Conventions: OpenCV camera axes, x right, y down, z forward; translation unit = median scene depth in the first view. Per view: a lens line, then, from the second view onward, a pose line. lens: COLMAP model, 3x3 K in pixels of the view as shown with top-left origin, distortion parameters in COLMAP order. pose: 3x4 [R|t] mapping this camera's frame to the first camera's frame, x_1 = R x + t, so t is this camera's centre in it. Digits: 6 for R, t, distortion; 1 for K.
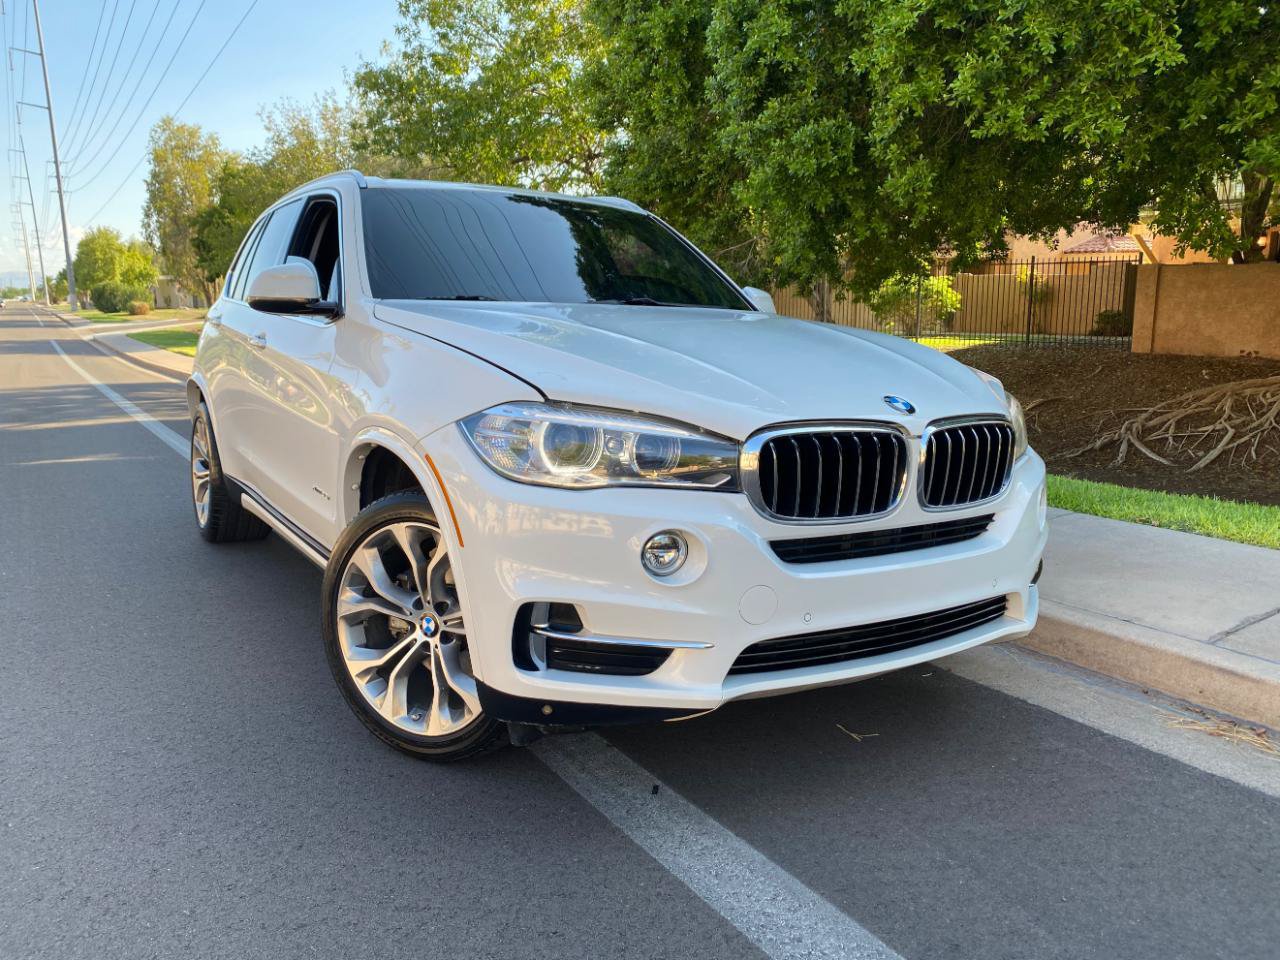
lens RADIAL K [[996.3, 0, 645.8], [0, 996.3, 486.7], [0, 0, 1]] dist [0.000038, 0.016263]
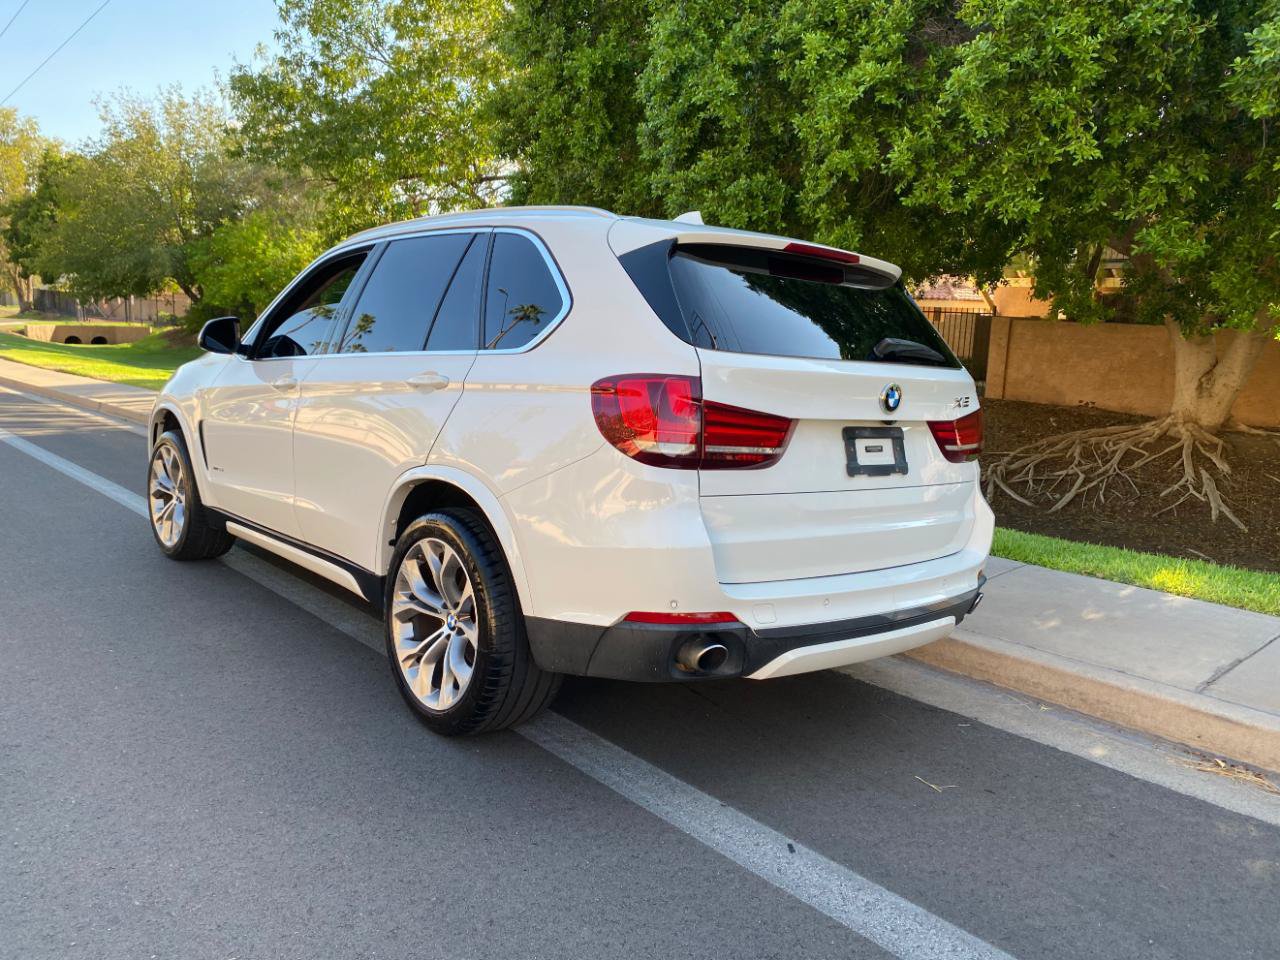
lens RADIAL K [[996.8, 0, 651.3], [0, 996.8, 499.3], [0, 0, 1]] dist [0.002989, 0.004914]
pose [[0.985642, 0.018371, 0.167844, -0.096154], [-0.017041, 0.999811, -0.009359, -0.016691], [-0.167984, 0.006364, 0.985769, -0.008376]]
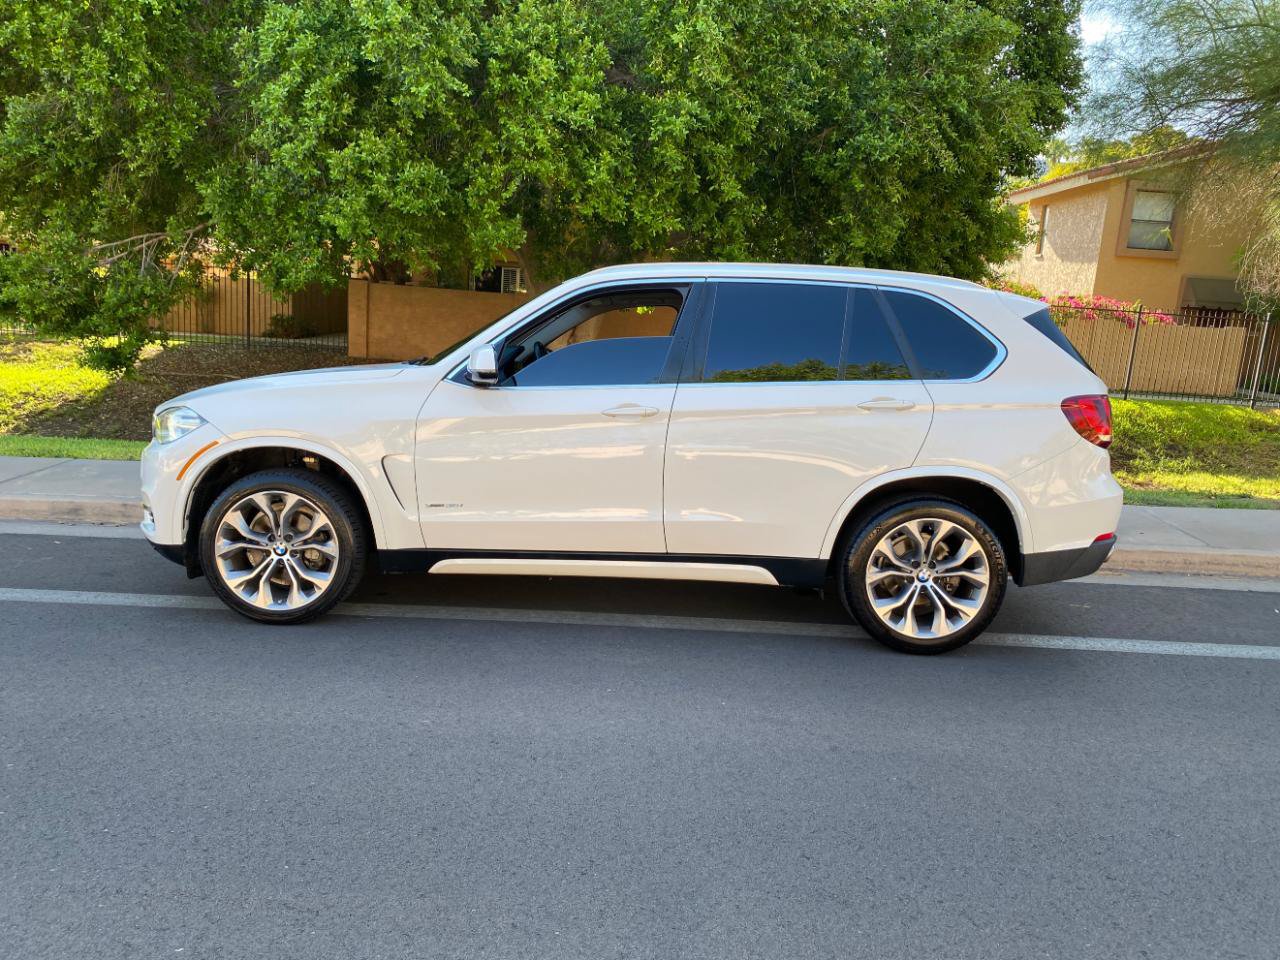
lens RADIAL K [[998.4, 0, 639.7], [0, 998.4, 500.4], [0, 0, 1]] dist [0.003293, 0.004425]
pose [[0.520101, -0.121148, 0.845469, -0.647965], [0.093197, 0.992028, 0.084817, -0.073548], [-0.849005, 0.034682, 0.527246, 0.233619]]
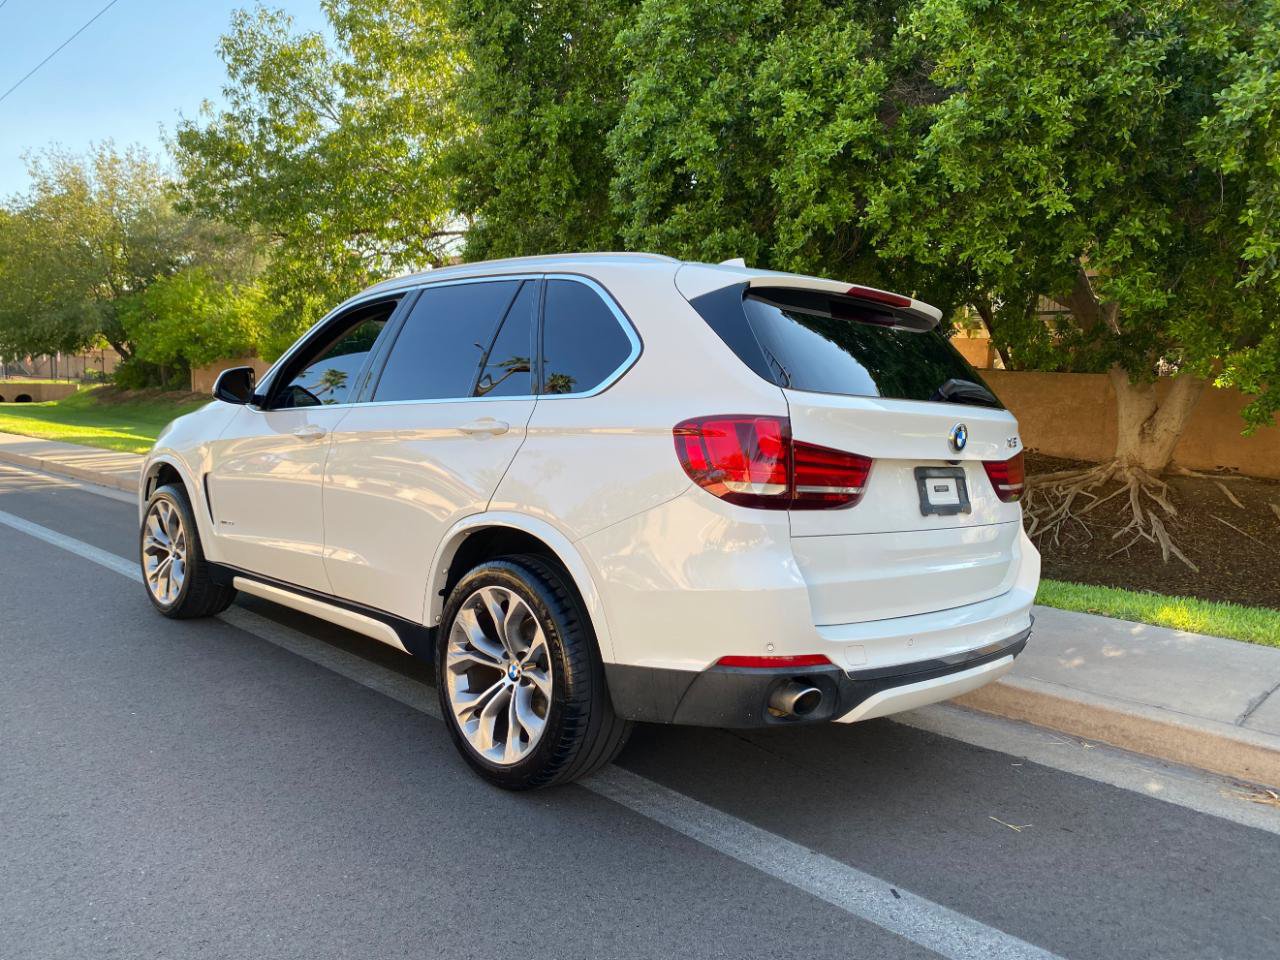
lens RADIAL K [[998.4, 0, 639.7], [0, 998.4, 500.4], [0, 0, 1]] dist [0.003293, 0.004425]
pose [[0.974542, 0.012444, 0.223857, -0.146263], [0.001454, 0.998087, -0.061812, -0.012917], [-0.224198, 0.060564, 0.972660, 0.004440]]
